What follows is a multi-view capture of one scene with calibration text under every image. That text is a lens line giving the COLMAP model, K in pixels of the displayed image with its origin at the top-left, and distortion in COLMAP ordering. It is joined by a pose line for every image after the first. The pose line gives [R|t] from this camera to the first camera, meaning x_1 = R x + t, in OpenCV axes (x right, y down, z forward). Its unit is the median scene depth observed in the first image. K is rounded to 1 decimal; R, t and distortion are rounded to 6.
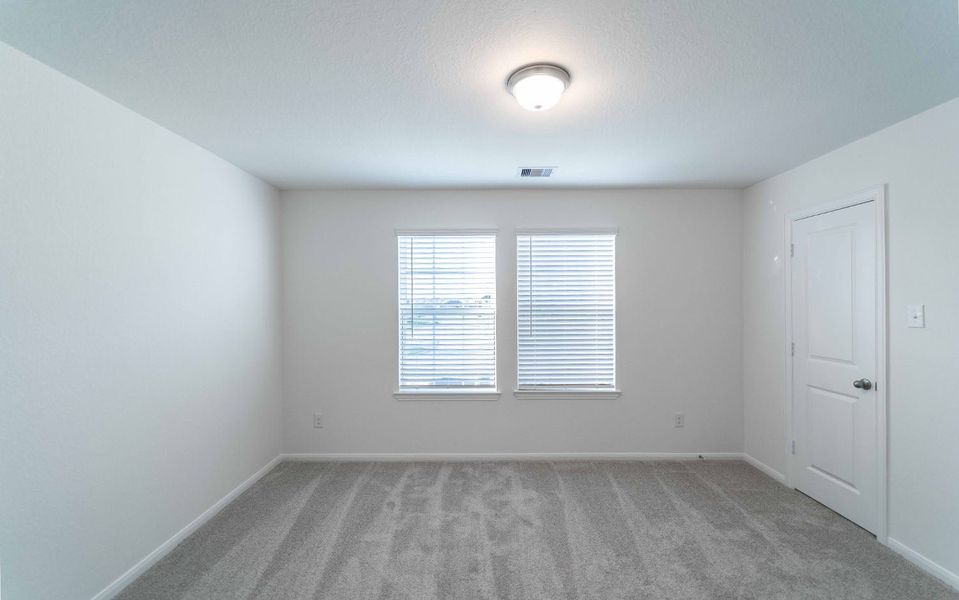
lens RADIAL K [[387.0, 0, 486.5], [0, 387.0, 307.1], [0, 0, 1]] dist [-0.010483, -0.000014]
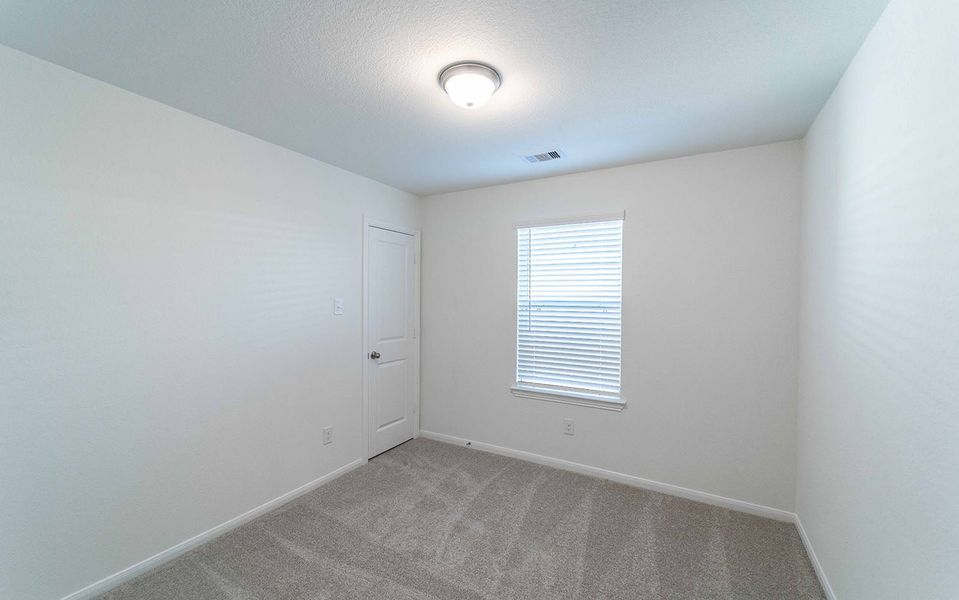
lens RADIAL K [[440.6, 0, 475.6], [0, 440.6, 307.3], [0, 0, 1]] dist [0.024701, 0.000223]
pose [[0.847495, 0.026383, -0.530147, 0.580176], [-0.020389, 0.999645, 0.017155, -0.003615], [0.530411, -0.003729, 0.847732, -0.007433]]
